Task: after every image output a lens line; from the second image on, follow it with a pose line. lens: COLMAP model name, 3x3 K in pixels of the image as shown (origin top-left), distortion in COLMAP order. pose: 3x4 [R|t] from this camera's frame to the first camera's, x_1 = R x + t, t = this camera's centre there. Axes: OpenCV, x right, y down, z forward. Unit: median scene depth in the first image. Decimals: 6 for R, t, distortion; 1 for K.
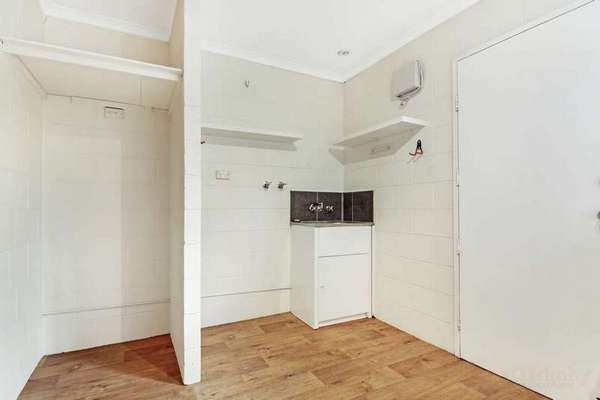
lens RADIAL K [[293.6, 0, 297.9], [0, 293.6, 202.7], [0, 0, 1]] dist [-0.001900, -0.001613]
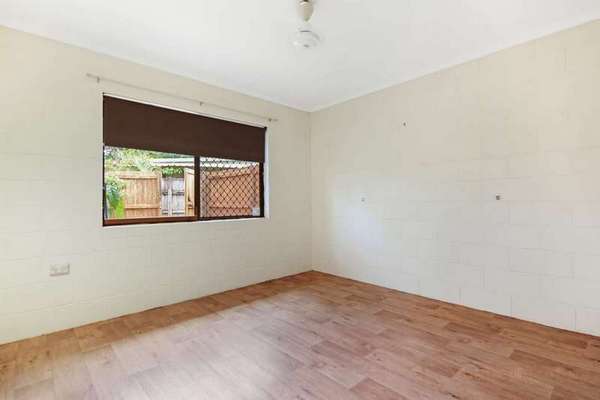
lens RADIAL K [[293.6, 0, 297.9], [0, 293.6, 202.7], [0, 0, 1]] dist [-0.001900, -0.001613]
pose [[0.256981, -0.002427, -0.966414, 0.747491], [0.027642, 0.999606, 0.004840, 0.017776], [0.966021, -0.027957, 0.256946, 0.401617]]
